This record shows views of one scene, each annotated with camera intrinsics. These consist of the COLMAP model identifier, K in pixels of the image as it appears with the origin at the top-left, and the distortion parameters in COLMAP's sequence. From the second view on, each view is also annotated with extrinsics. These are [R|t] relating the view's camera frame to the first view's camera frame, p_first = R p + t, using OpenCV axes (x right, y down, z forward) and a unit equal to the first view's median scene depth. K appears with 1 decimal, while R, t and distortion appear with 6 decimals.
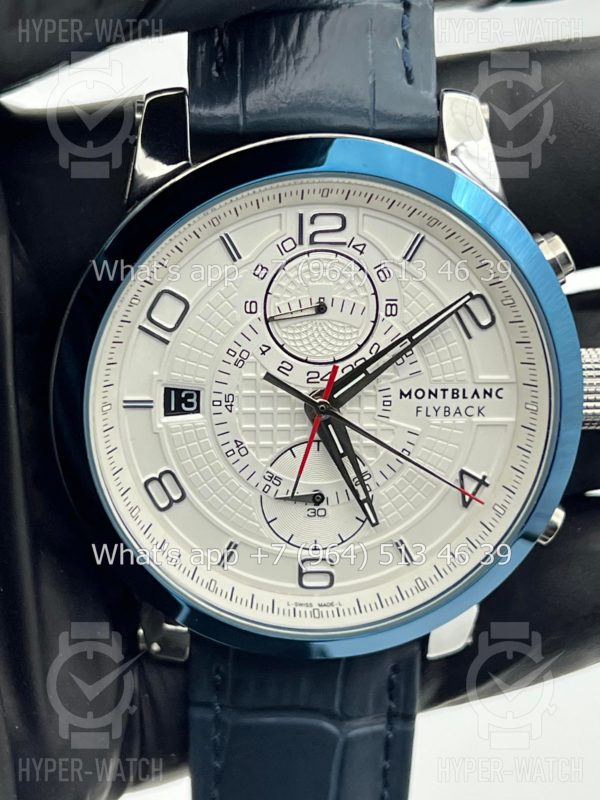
lens RADIAL K [[1908.3, 0, 300.0], [0, 1908.3, 400.0], [0, 0, 1]] dist [0.256523, -0.518715]
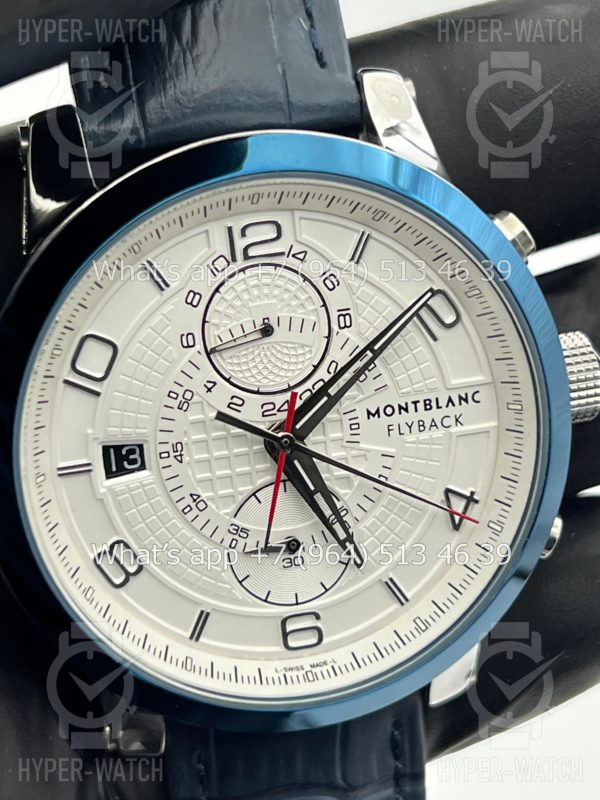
lens RADIAL K [[1908.3, 0, 300.0], [0, 1908.3, 400.0], [0, 0, 1]] dist [0.256523, -0.518715]
pose [[0.984880, -0.146977, 0.091705, -0.058572], [0.149495, 0.988536, -0.021184, 0.004511], [-0.087540, 0.034573, 0.995561, 0.123910]]
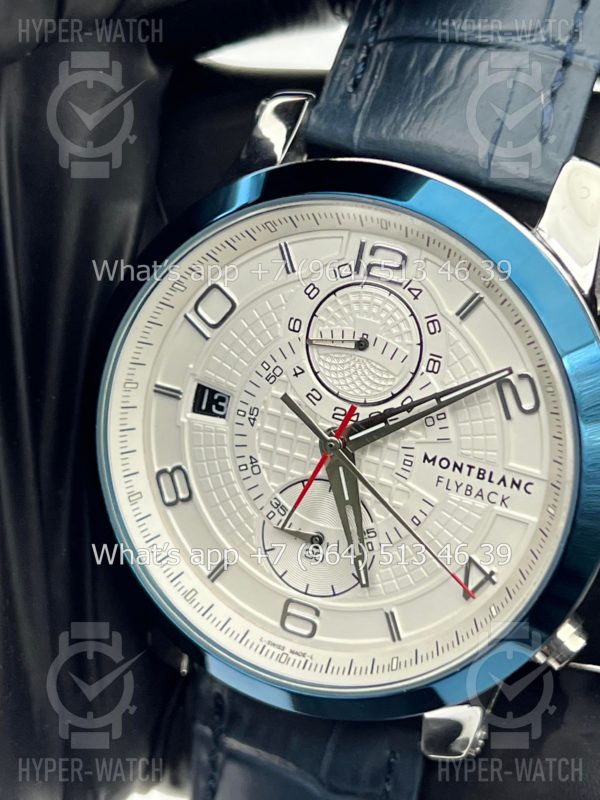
lens RADIAL K [[1908.3, 0, 300.0], [0, 1908.3, 400.0], [0, 0, 1]] dist [0.256523, -0.518715]
pose [[0.887633, 0.260202, -0.380004, 0.346082], [-0.282145, 0.959370, -0.002134, -0.010958], [0.364009, 0.109110, 0.924982, 0.117117]]
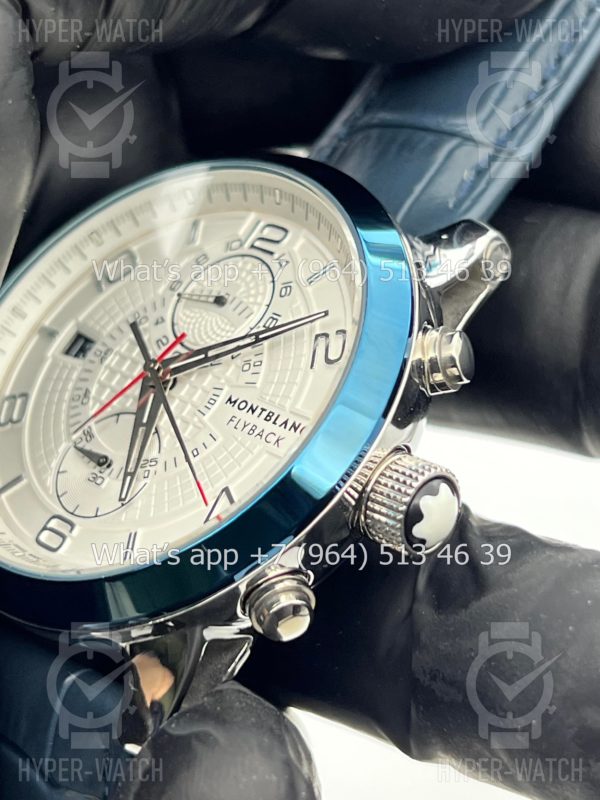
lens RADIAL K [[1908.3, 0, 300.0], [0, 1908.3, 400.0], [0, 0, 1]] dist [0.256523, -0.518715]
pose [[0.652620, 0.211255, -0.727639, 0.749685], [-0.640379, 0.667079, -0.380684, 0.327461], [0.404971, 0.714407, 0.570632, 0.490745]]
